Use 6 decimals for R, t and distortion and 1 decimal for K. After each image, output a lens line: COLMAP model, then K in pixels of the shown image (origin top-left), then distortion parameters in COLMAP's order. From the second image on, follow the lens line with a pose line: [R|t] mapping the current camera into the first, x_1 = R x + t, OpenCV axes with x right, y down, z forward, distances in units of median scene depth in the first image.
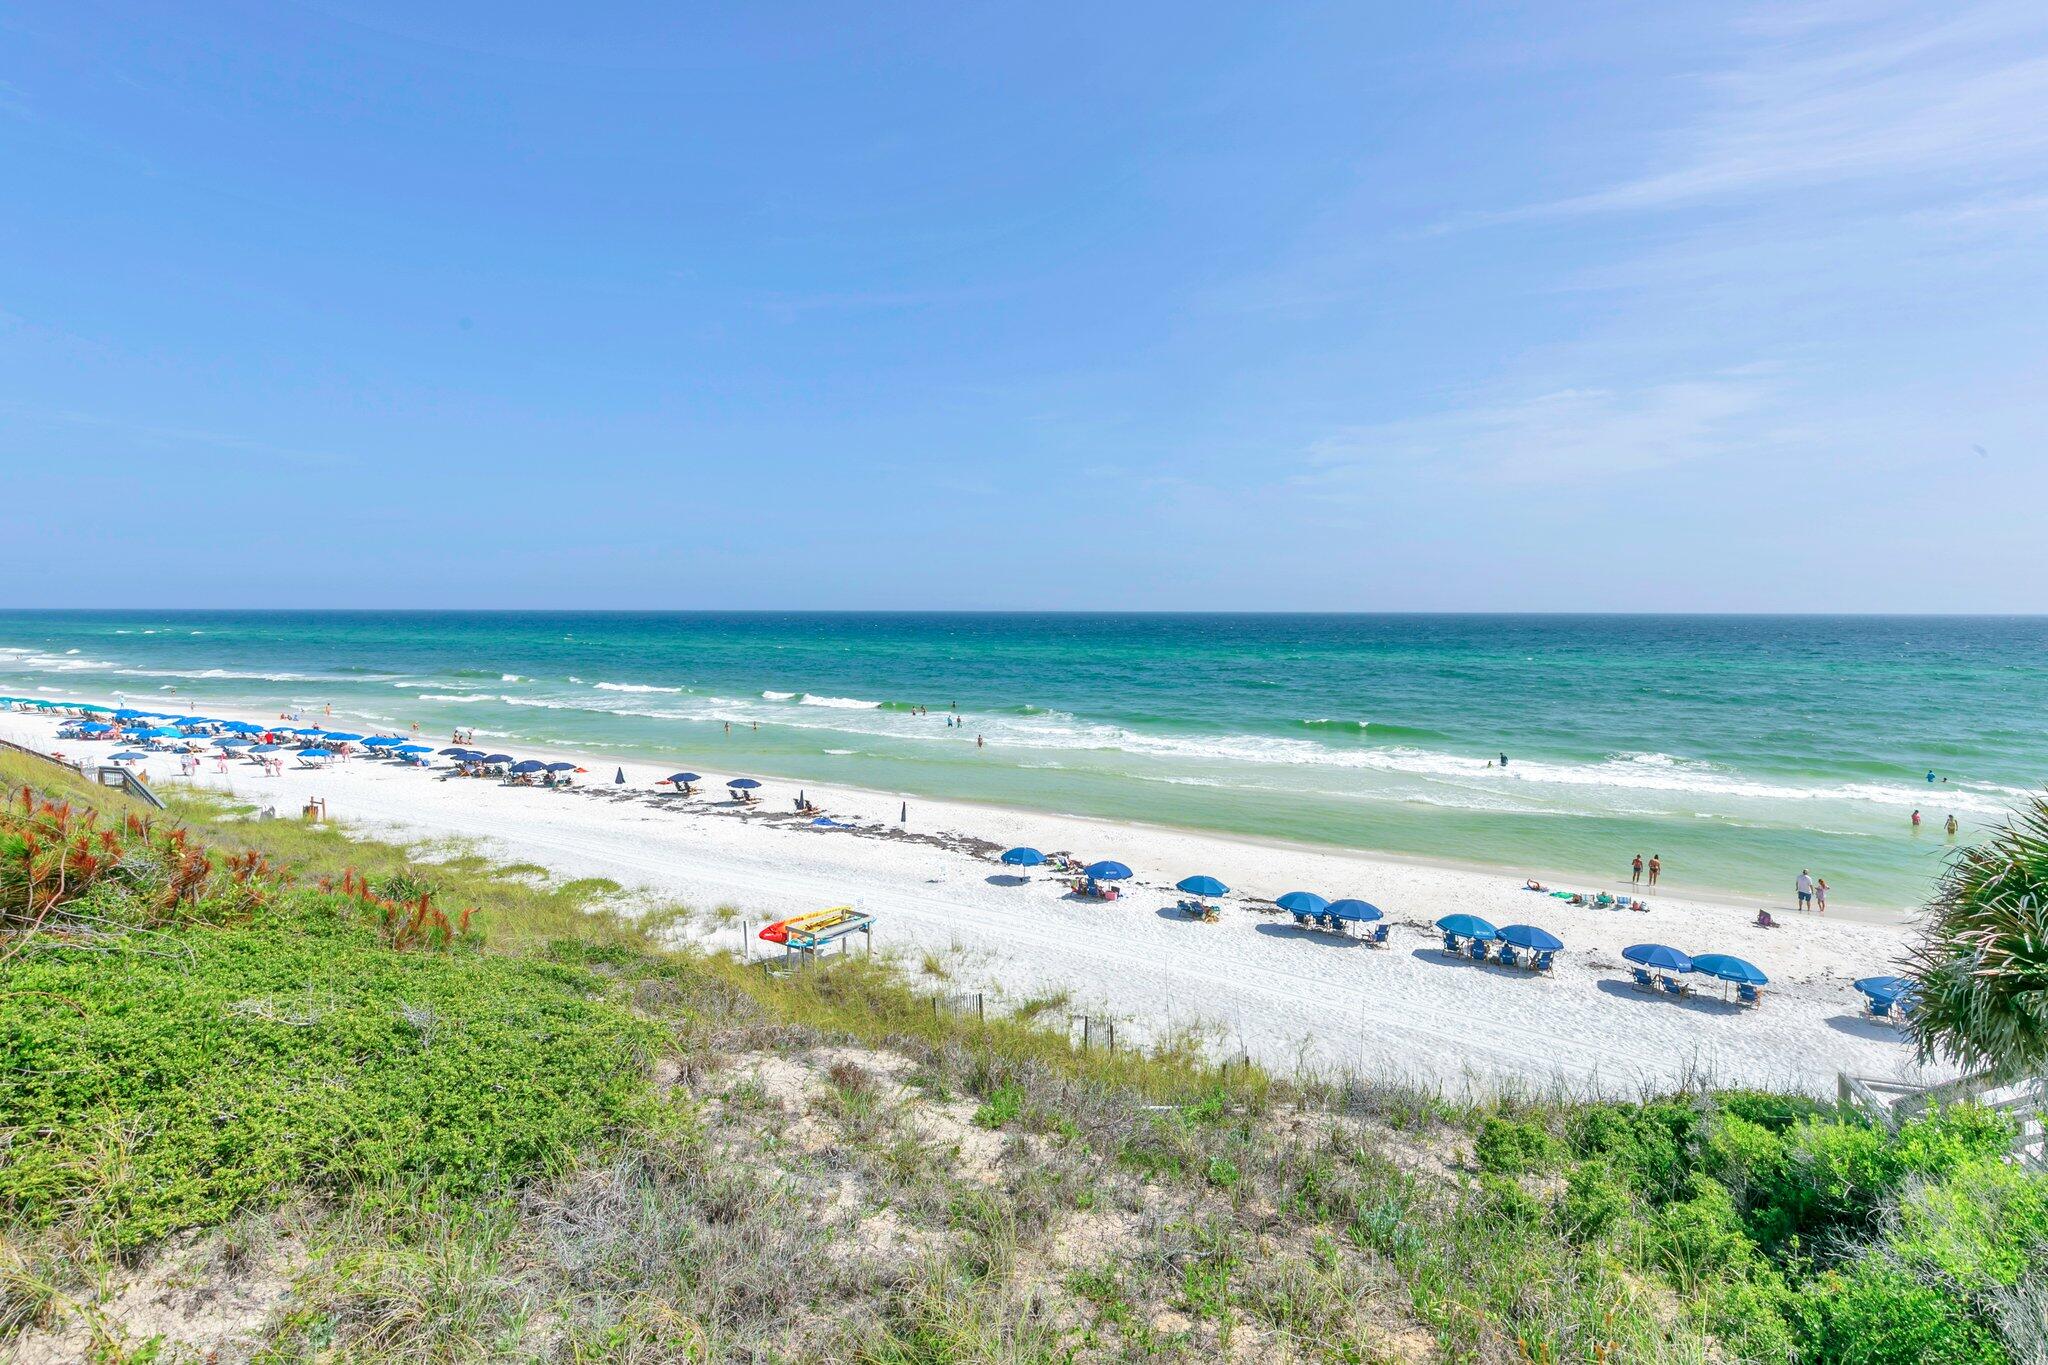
lens RADIAL K [[986.8, 0, 1039.2], [0, 986.8, 639.8], [0, 0, 1]] dist [0.004527, 0.000062]
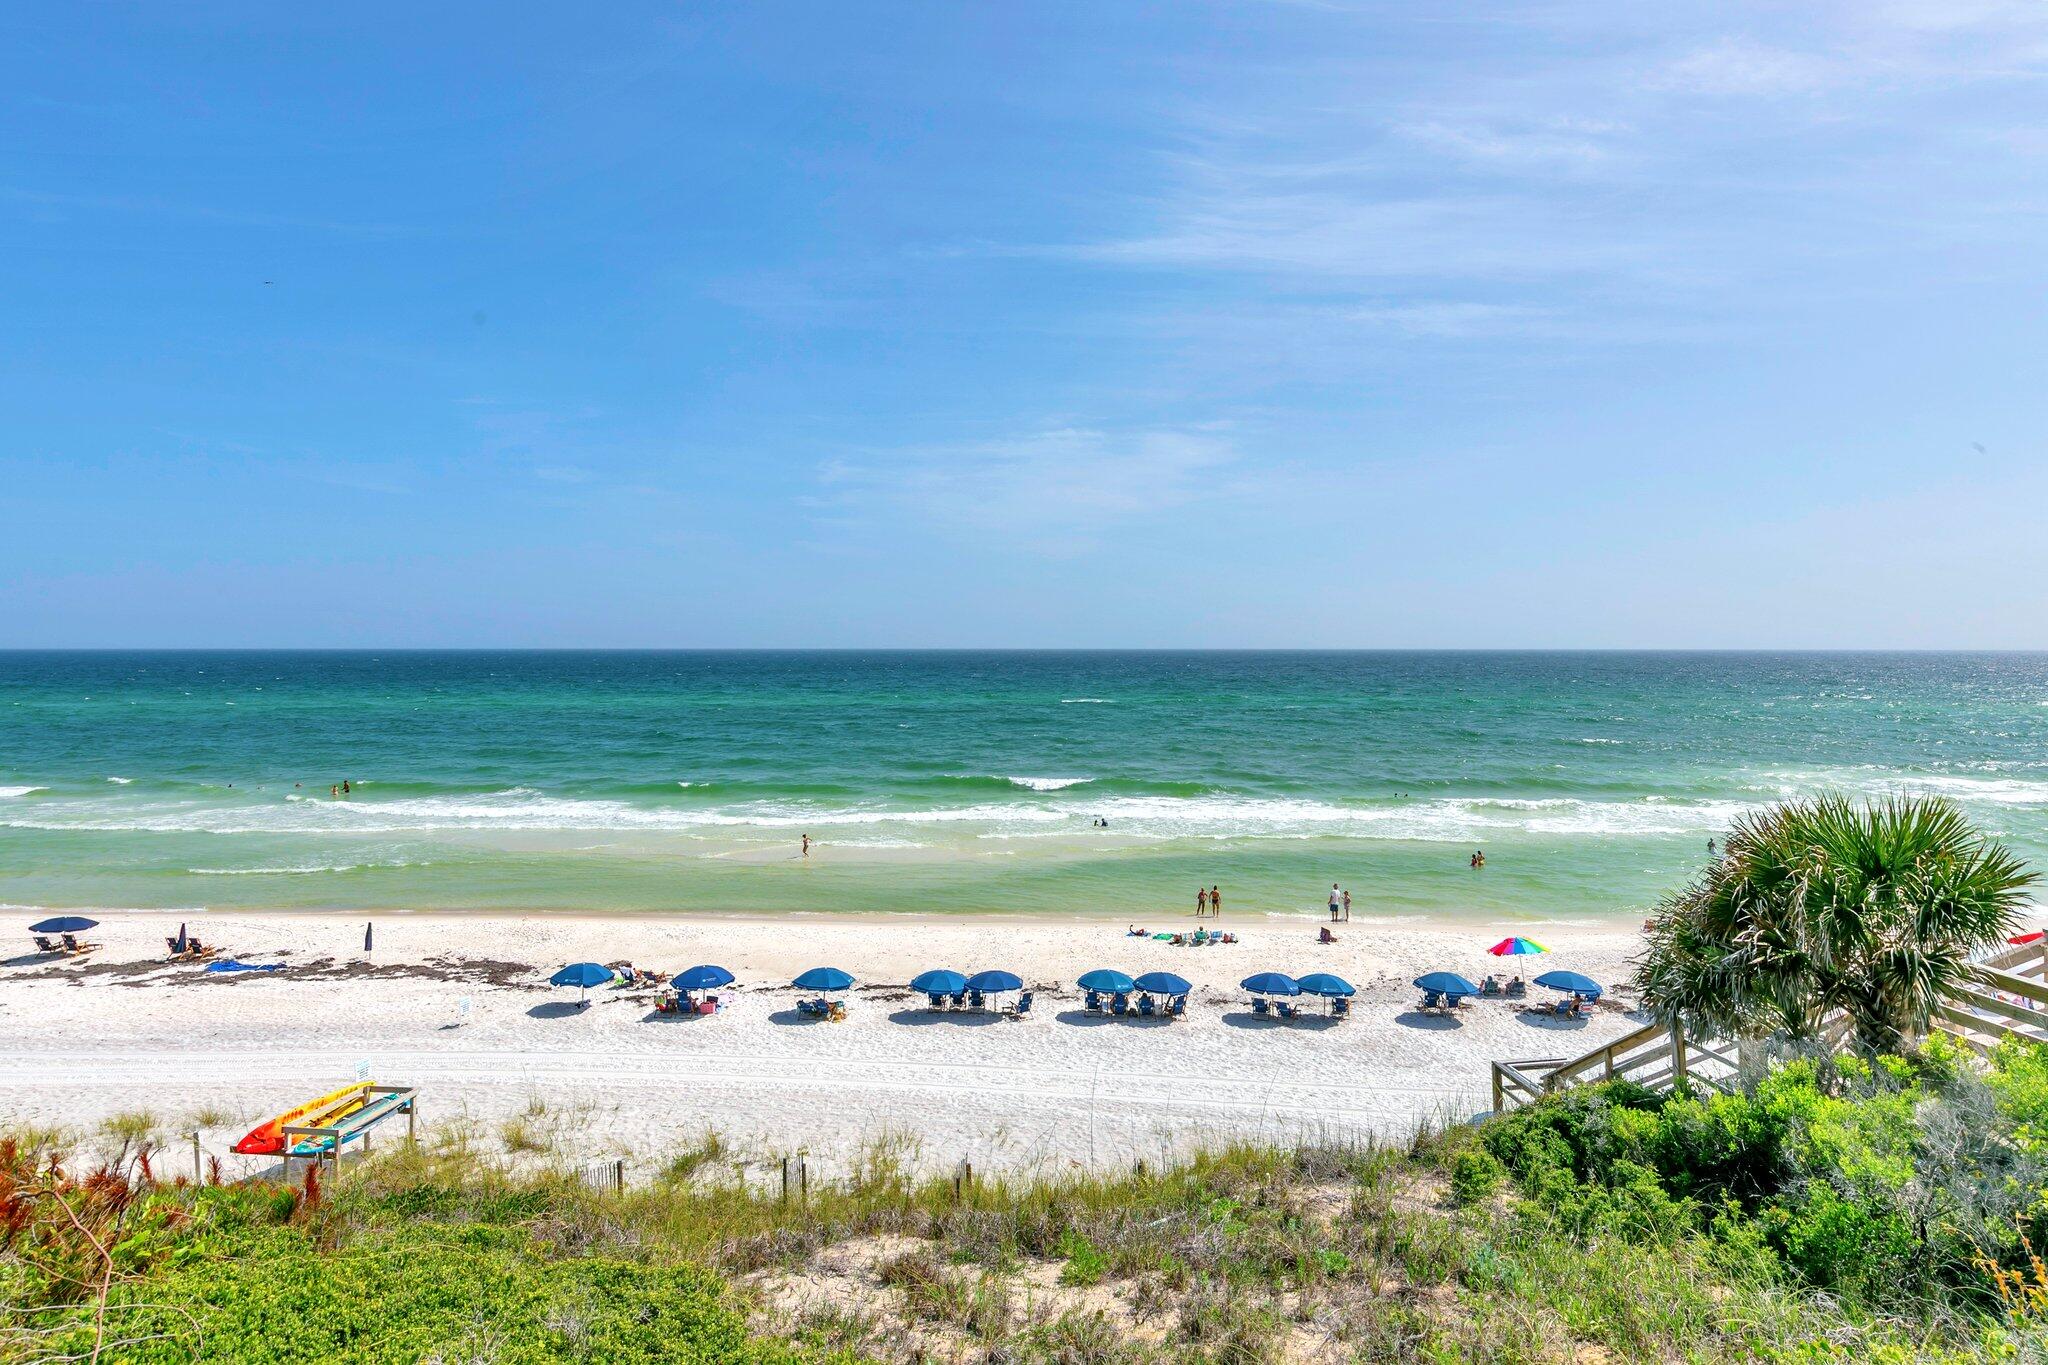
lens RADIAL K [[1123.2, 0, 1070.5], [0, 1123.2, 607.0], [0, 0, 1]] dist [0.005781, -0.001152]
pose [[0.876033, 0.013271, 0.482068, -0.108988], [0.017390, 0.998102, -0.059078, -0.013019], [-0.481937, 0.060138, 0.874139, 0.012025]]
